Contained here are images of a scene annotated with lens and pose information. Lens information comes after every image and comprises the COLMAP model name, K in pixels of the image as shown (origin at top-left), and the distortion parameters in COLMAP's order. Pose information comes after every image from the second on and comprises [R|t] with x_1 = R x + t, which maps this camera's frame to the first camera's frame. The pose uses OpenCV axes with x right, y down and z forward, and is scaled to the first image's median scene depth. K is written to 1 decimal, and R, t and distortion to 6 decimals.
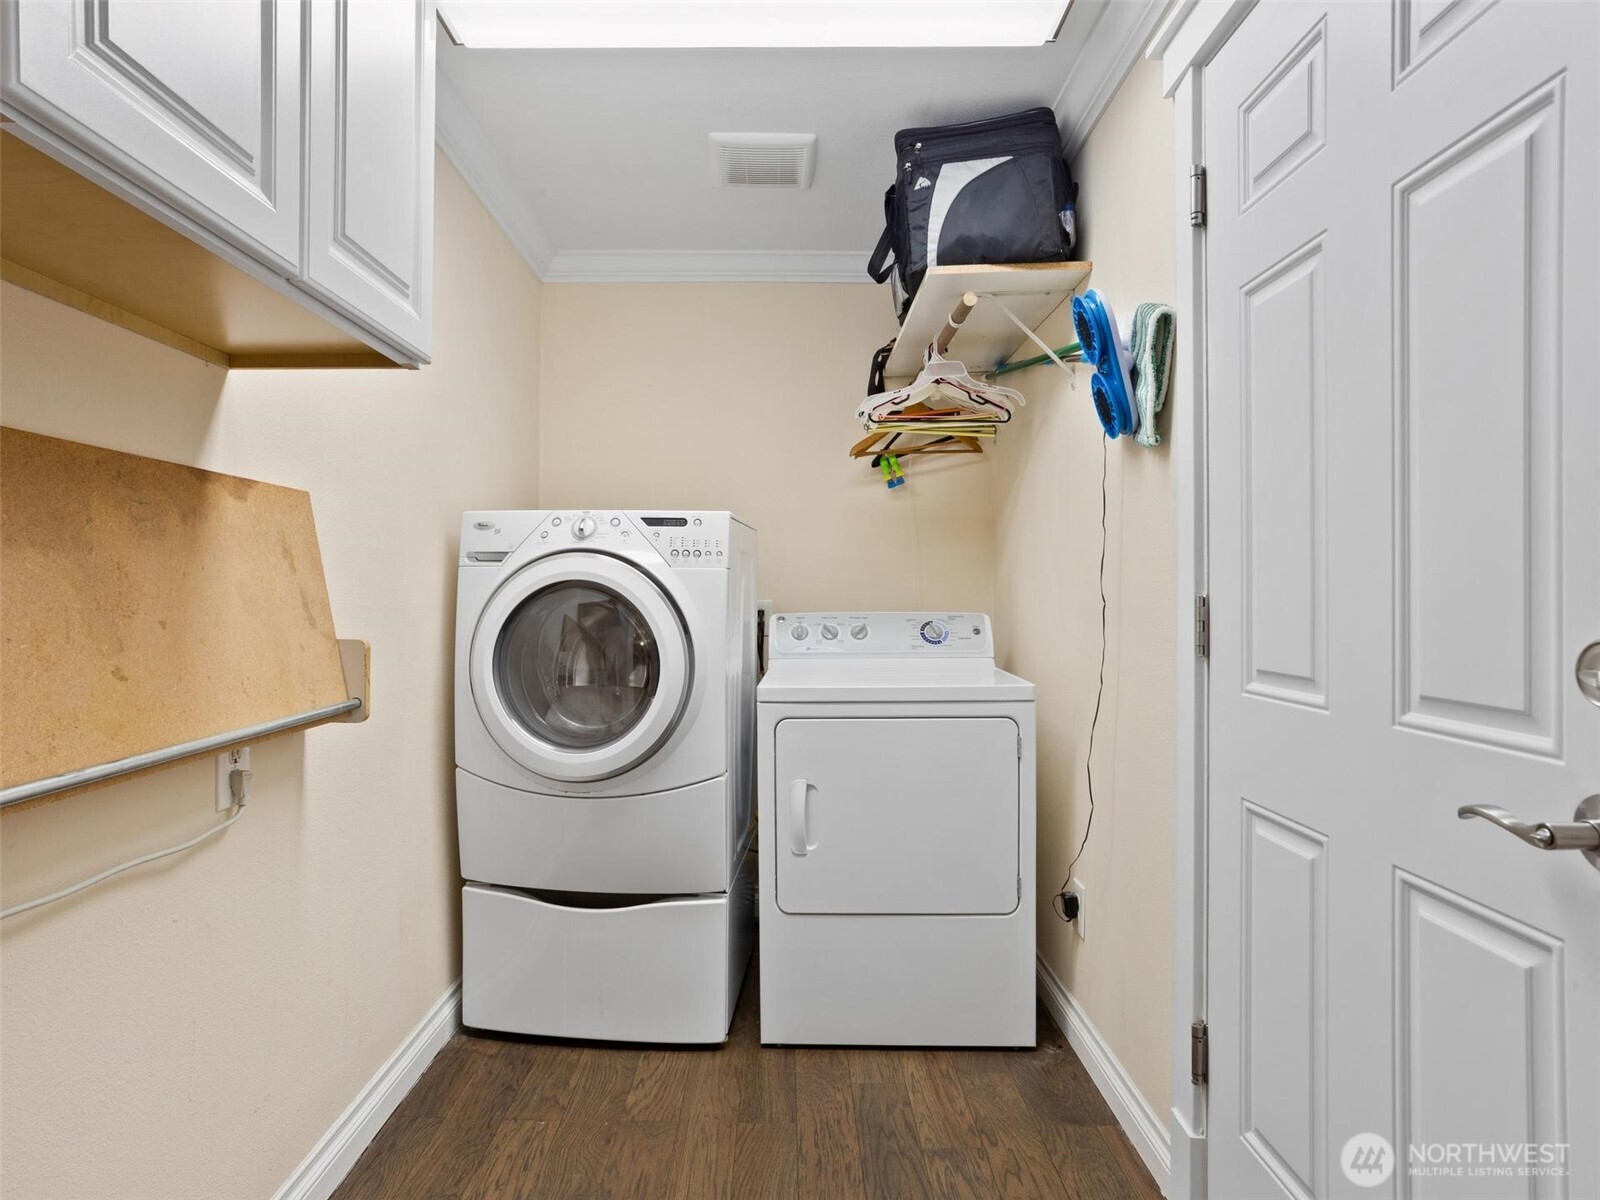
lens RADIAL K [[882.7, 0, 798.7], [0, 882.7, 598.8], [0, 0, 1]] dist [-0.048172, 0.027849]
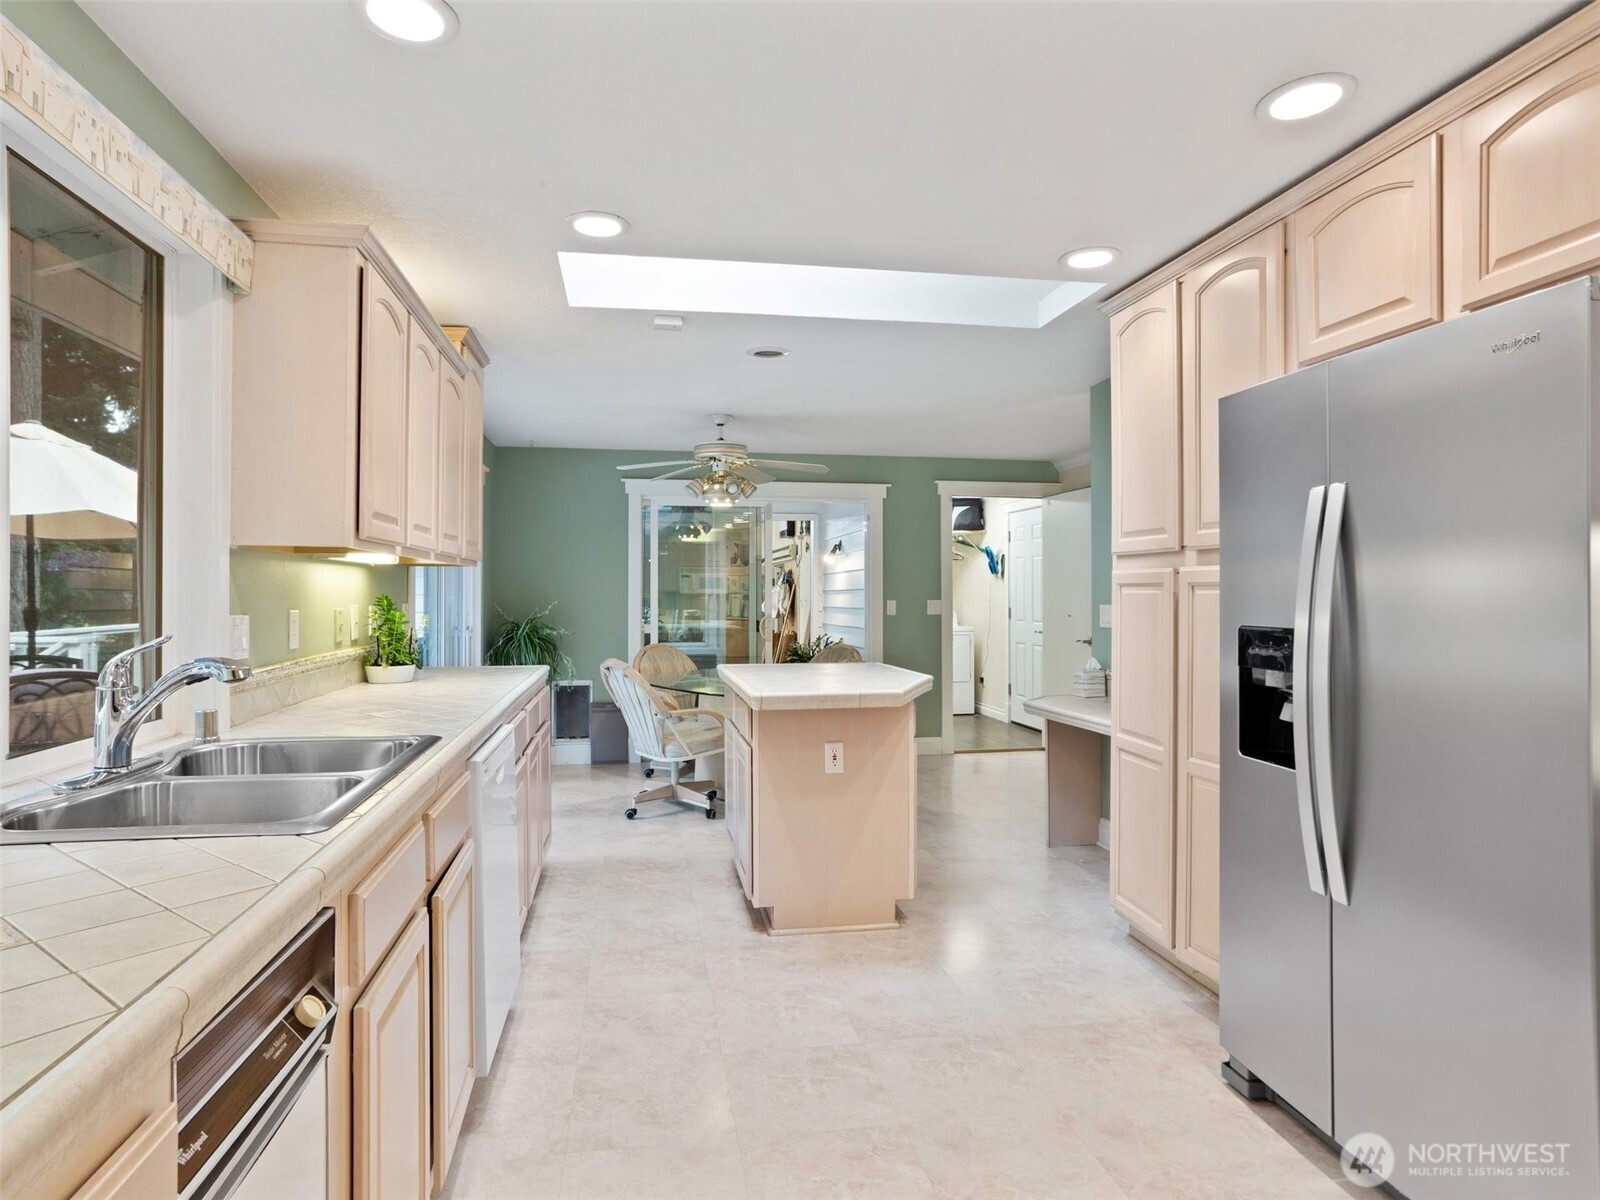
lens RADIAL K [[882.7, 0, 798.7], [0, 882.7, 598.6], [0, 0, 1]] dist [-0.048172, 0.027849]
pose [[0.983091, -0.003807, 0.183078, -1.404019], [0.006442, 0.999884, -0.013801, 0.013081], [-0.183004, 0.014747, 0.983001, -3.175434]]
